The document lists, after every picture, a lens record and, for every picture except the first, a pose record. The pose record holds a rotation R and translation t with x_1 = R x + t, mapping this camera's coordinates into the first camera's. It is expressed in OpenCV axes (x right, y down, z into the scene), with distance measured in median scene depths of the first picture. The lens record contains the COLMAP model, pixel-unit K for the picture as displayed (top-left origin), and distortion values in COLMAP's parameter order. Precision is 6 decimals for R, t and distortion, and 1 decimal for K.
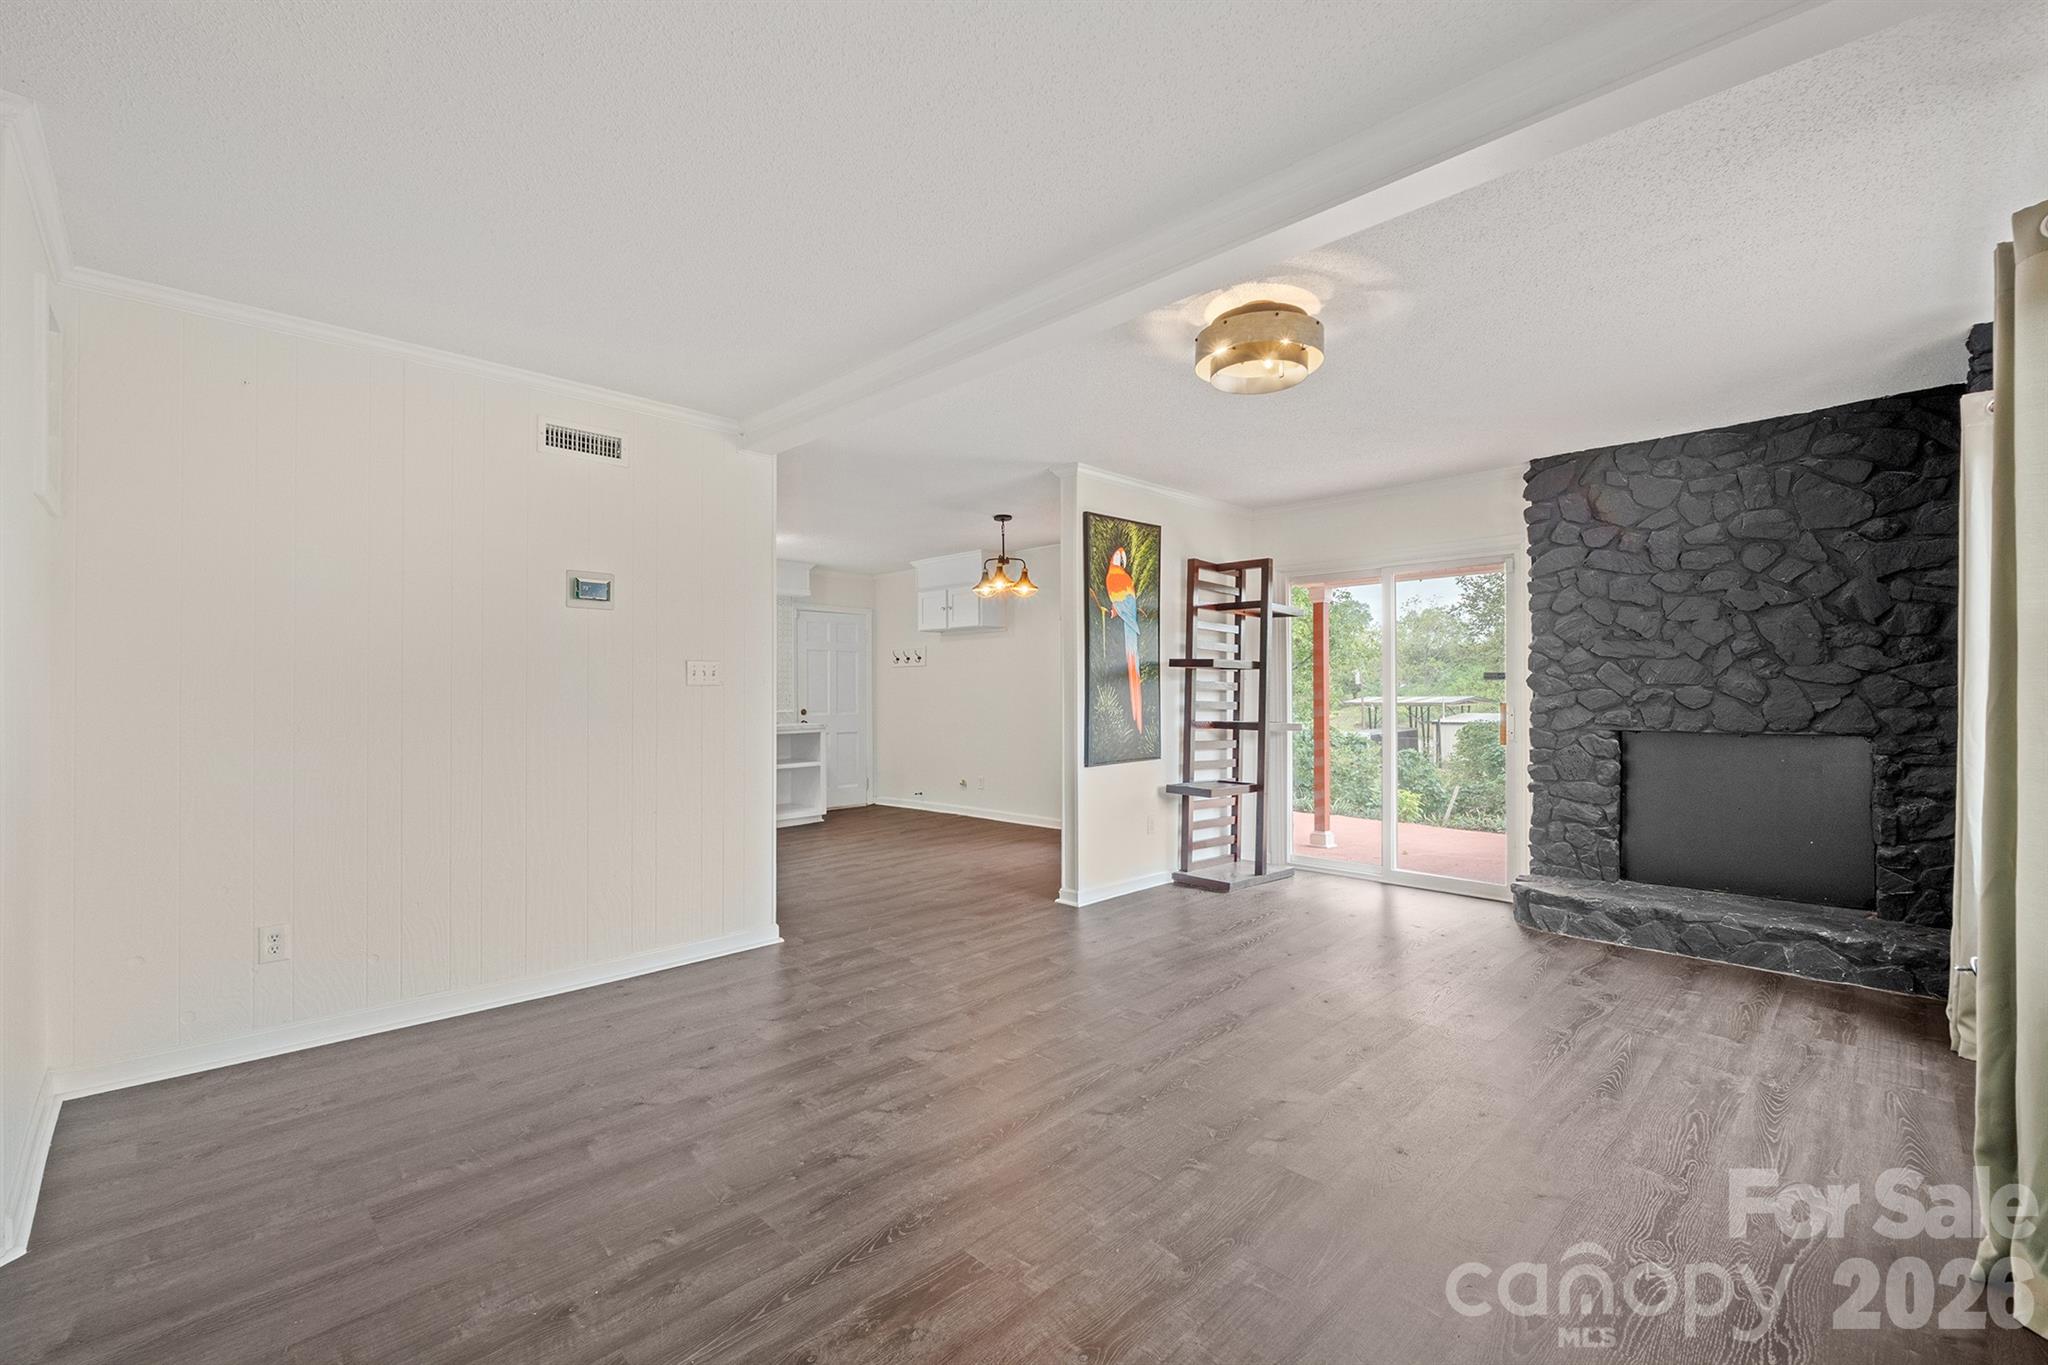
lens RADIAL K [[859.9, 0, 1031.9], [0, 859.9, 691.6], [0, 0, 1]] dist [-0.008737, -0.000594]
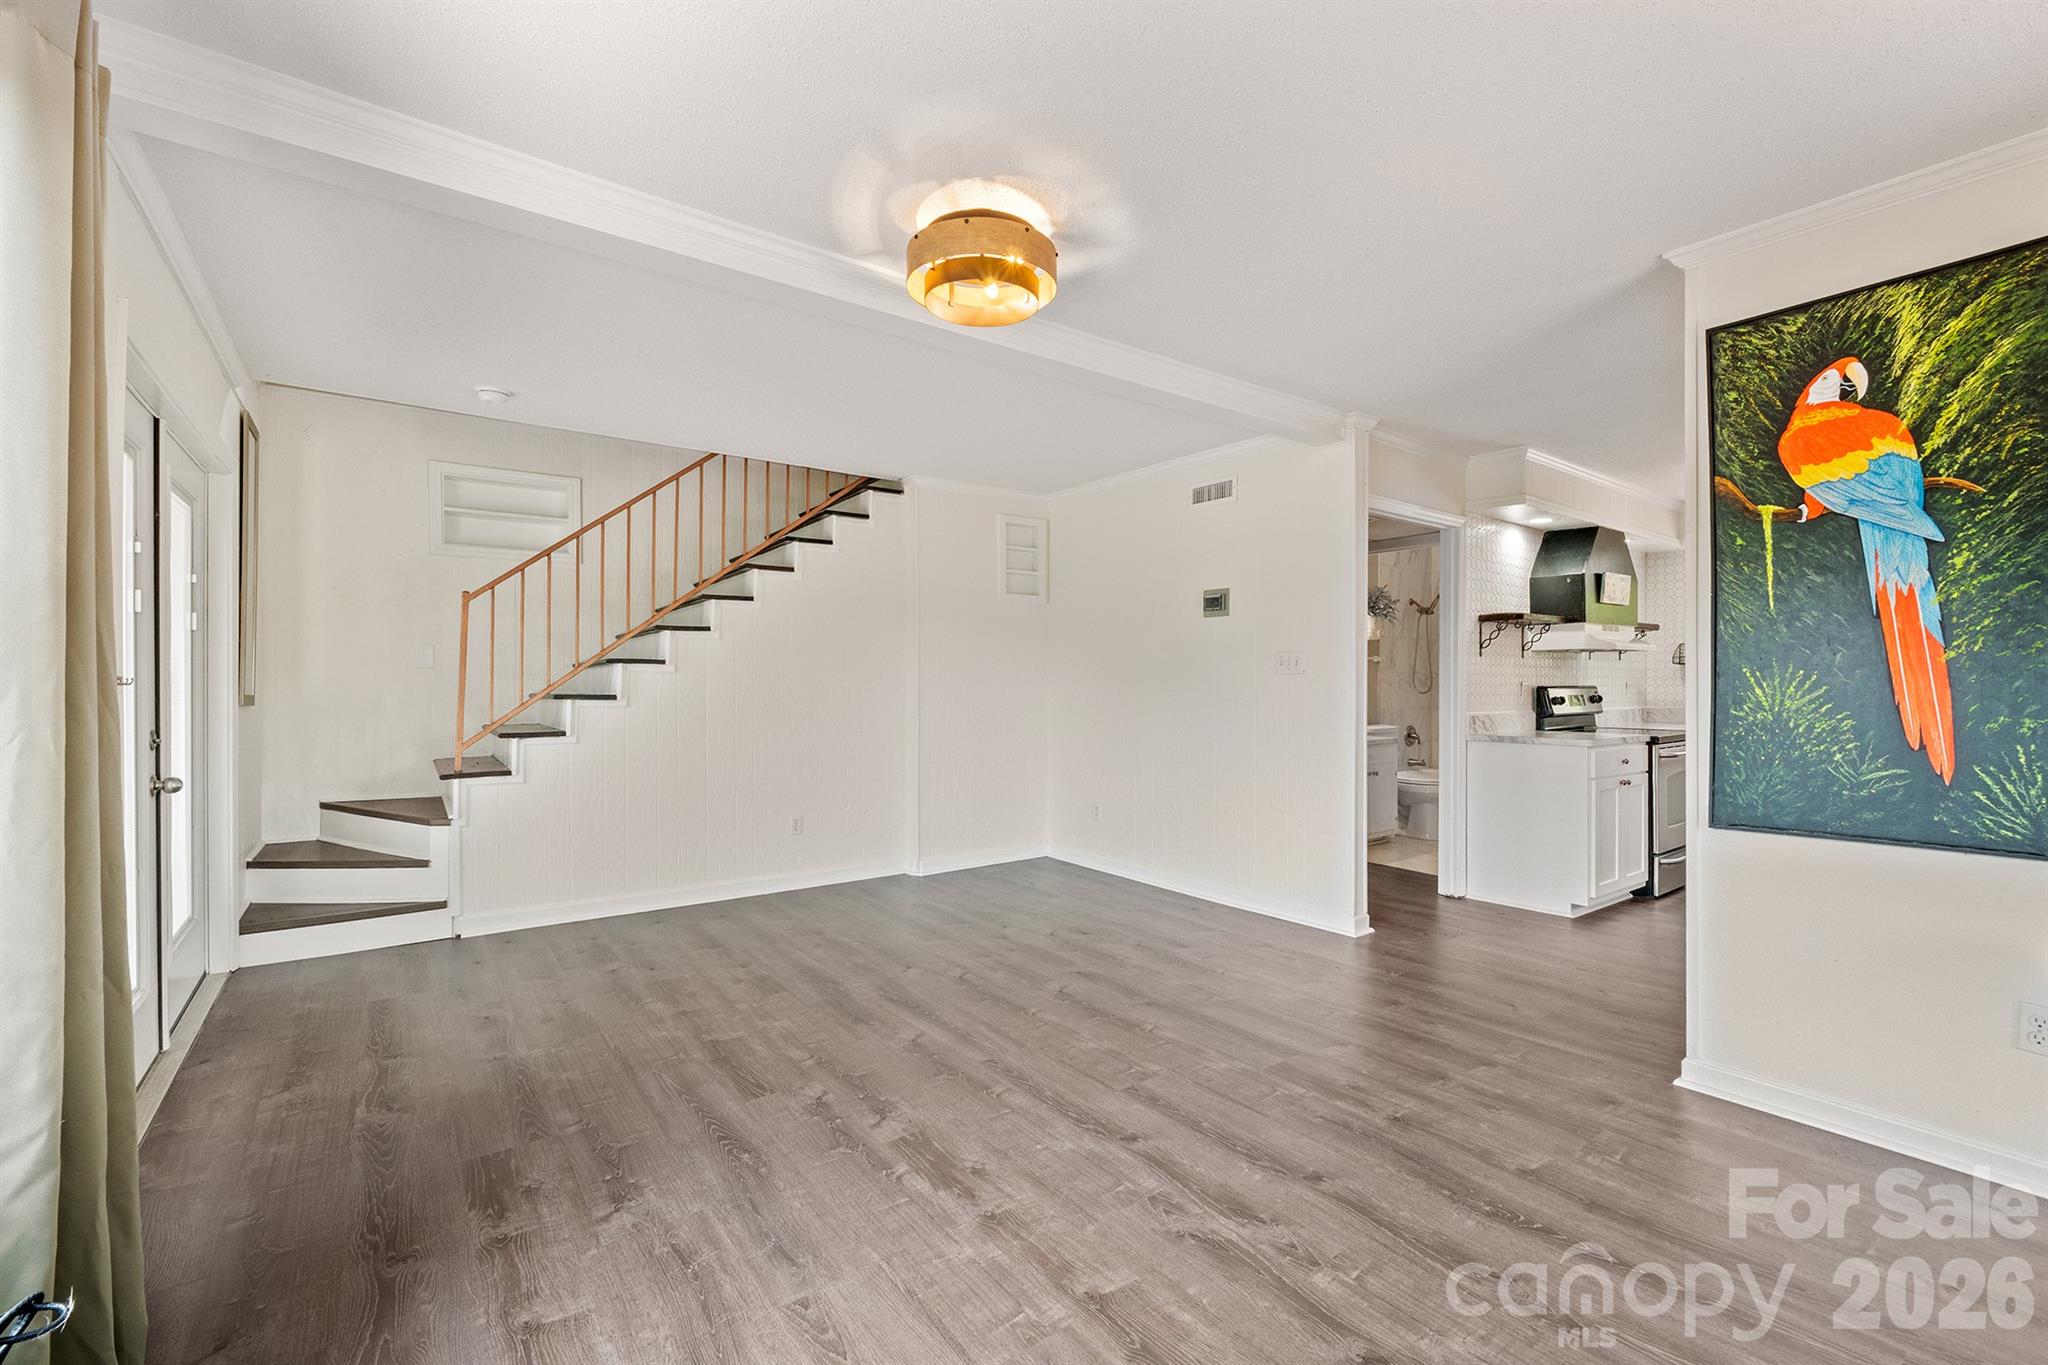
lens RADIAL K [[859.9, 0, 1032.2], [0, 859.9, 682.2], [0, 0, 1]] dist [-0.008737, -0.000594]
pose [[-0.132842, 0.004499, -0.991127, 0.840964], [0.000313, 0.999990, 0.004497, -0.001854], [0.991137, 0.000287, -0.132842, 0.899833]]
